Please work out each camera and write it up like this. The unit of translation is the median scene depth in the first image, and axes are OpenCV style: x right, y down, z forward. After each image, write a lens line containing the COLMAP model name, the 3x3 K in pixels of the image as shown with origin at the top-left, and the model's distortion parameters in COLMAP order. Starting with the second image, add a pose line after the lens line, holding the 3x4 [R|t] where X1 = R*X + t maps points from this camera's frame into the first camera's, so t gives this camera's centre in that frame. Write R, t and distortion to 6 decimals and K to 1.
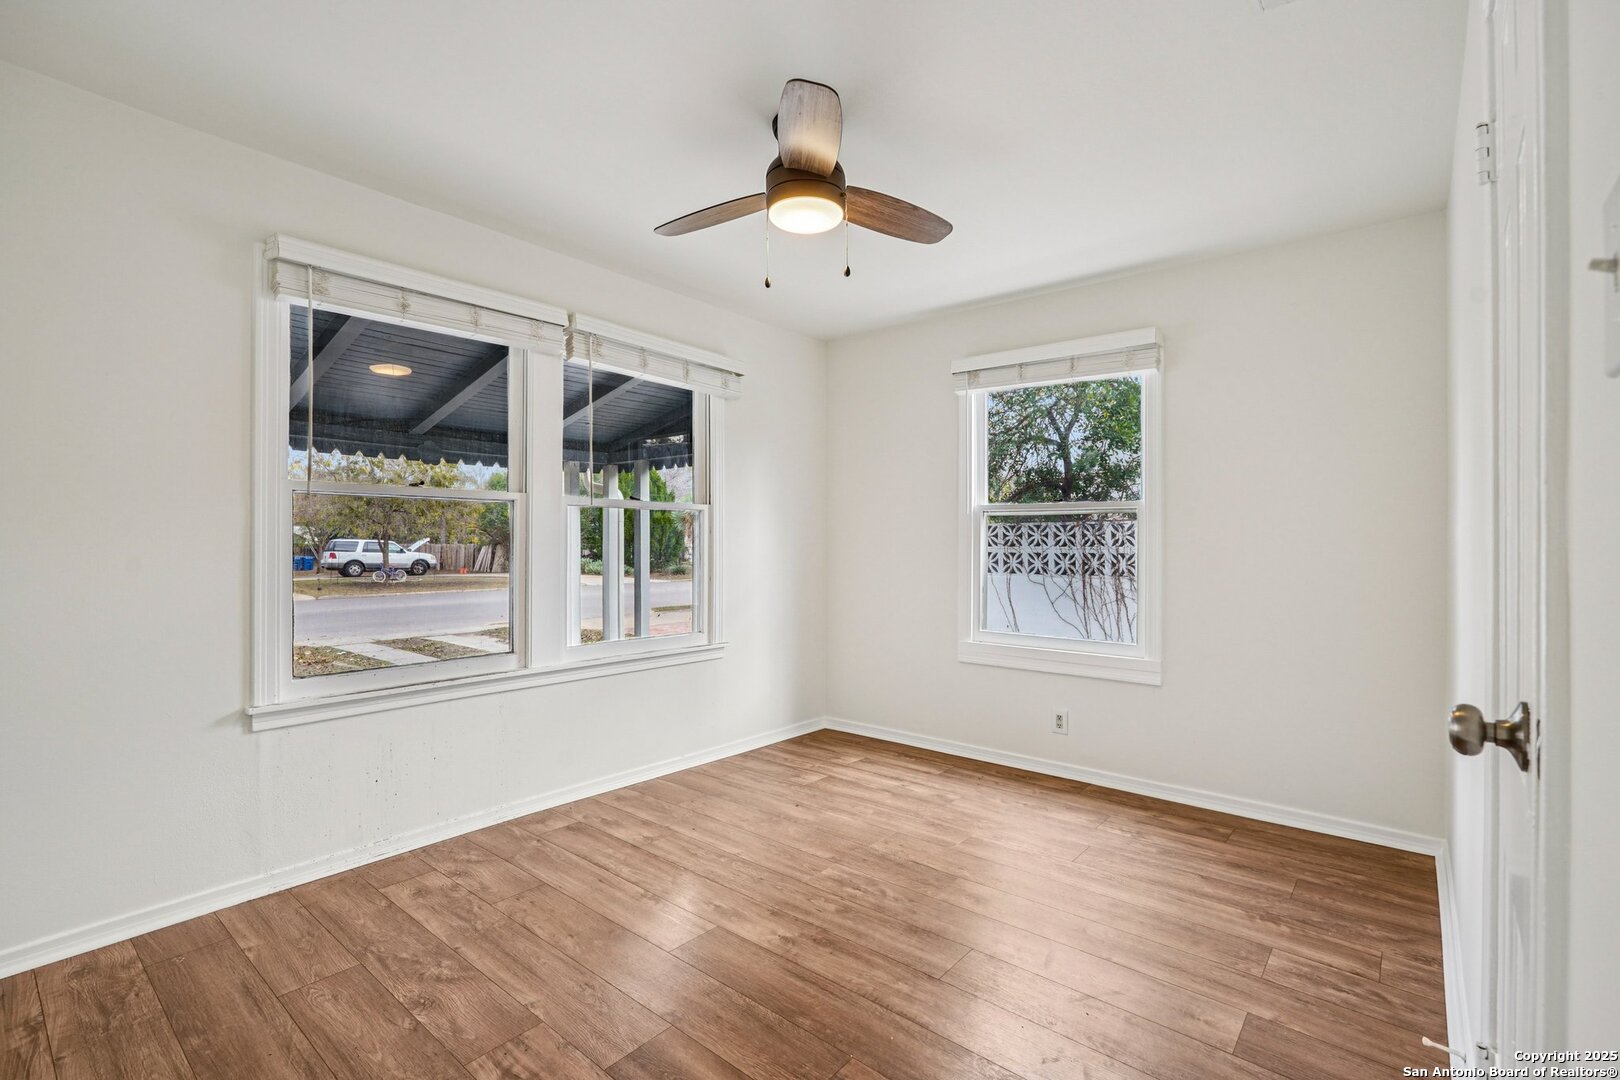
lens RADIAL K [[731.9, 0, 810.0], [0, 731.9, 540.0], [0, 0, 1]] dist [-0.000042, 0.000004]
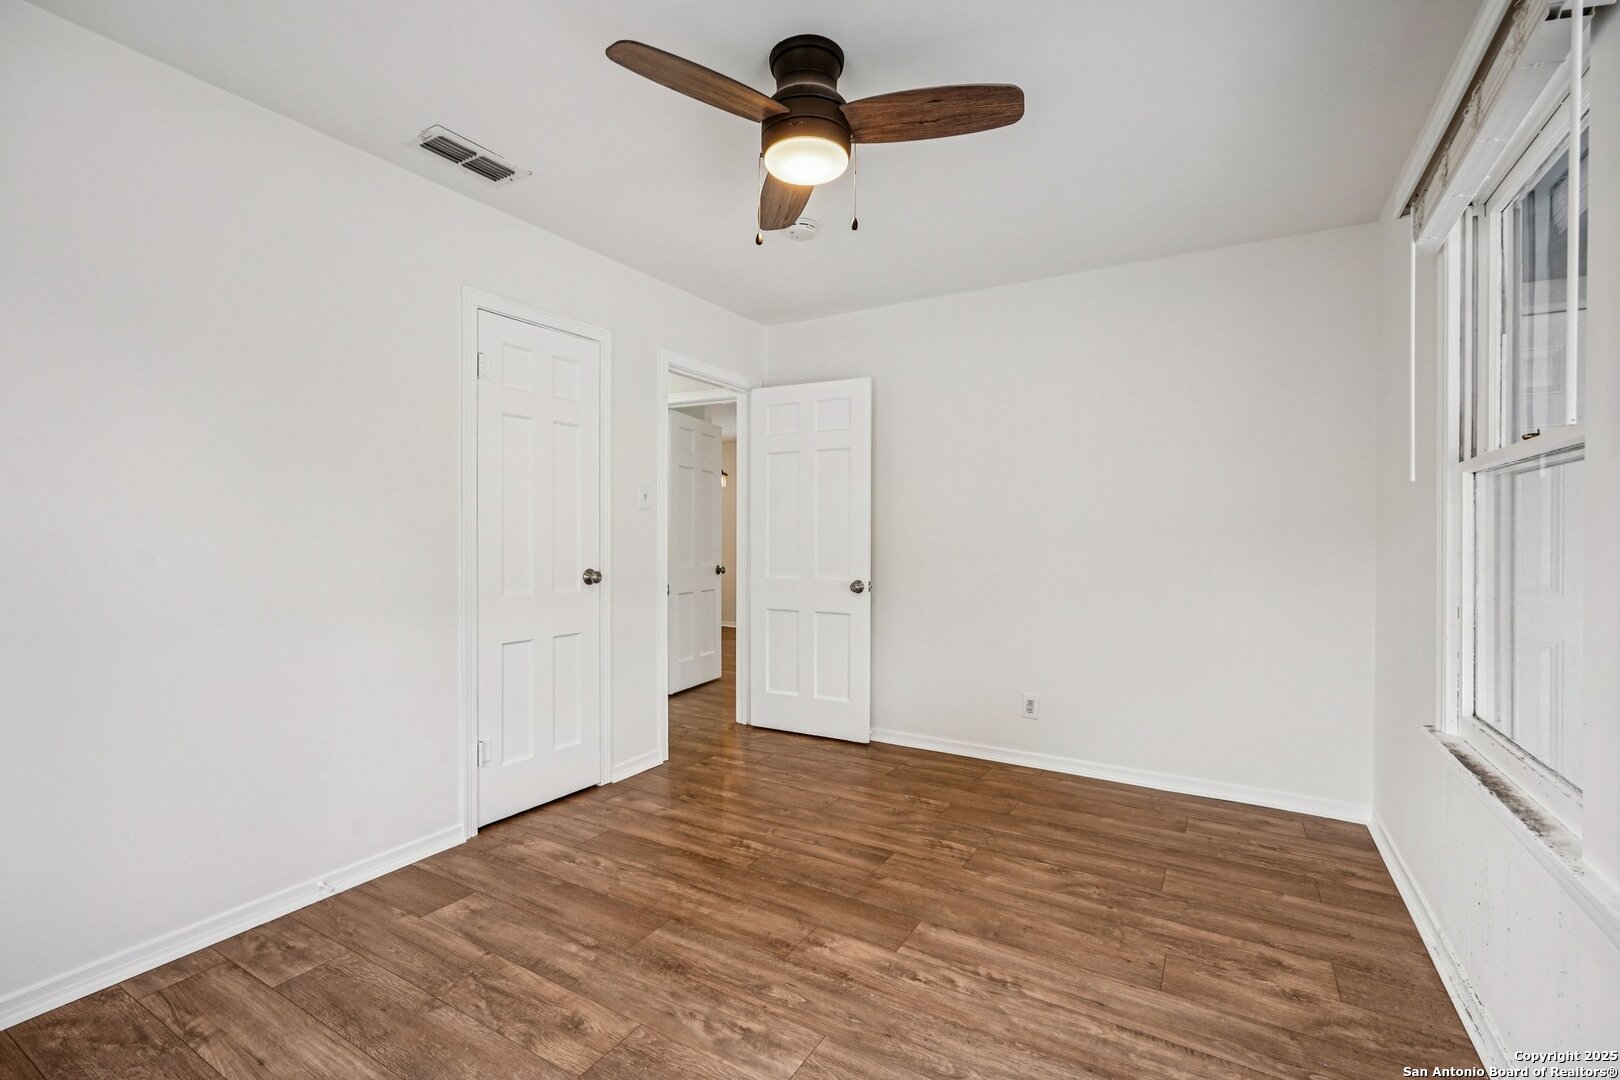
lens RADIAL K [[719.4, 0, 810.0], [0, 719.4, 540.0], [0, 0, 1]] dist [0.000043, -0.000026]
pose [[-0.986778, -0.007574, -0.161898, 0.134659], [-0.008787, 0.999938, 0.006773, 0.005040], [0.161837, 0.008106, -0.986784, 1.923740]]
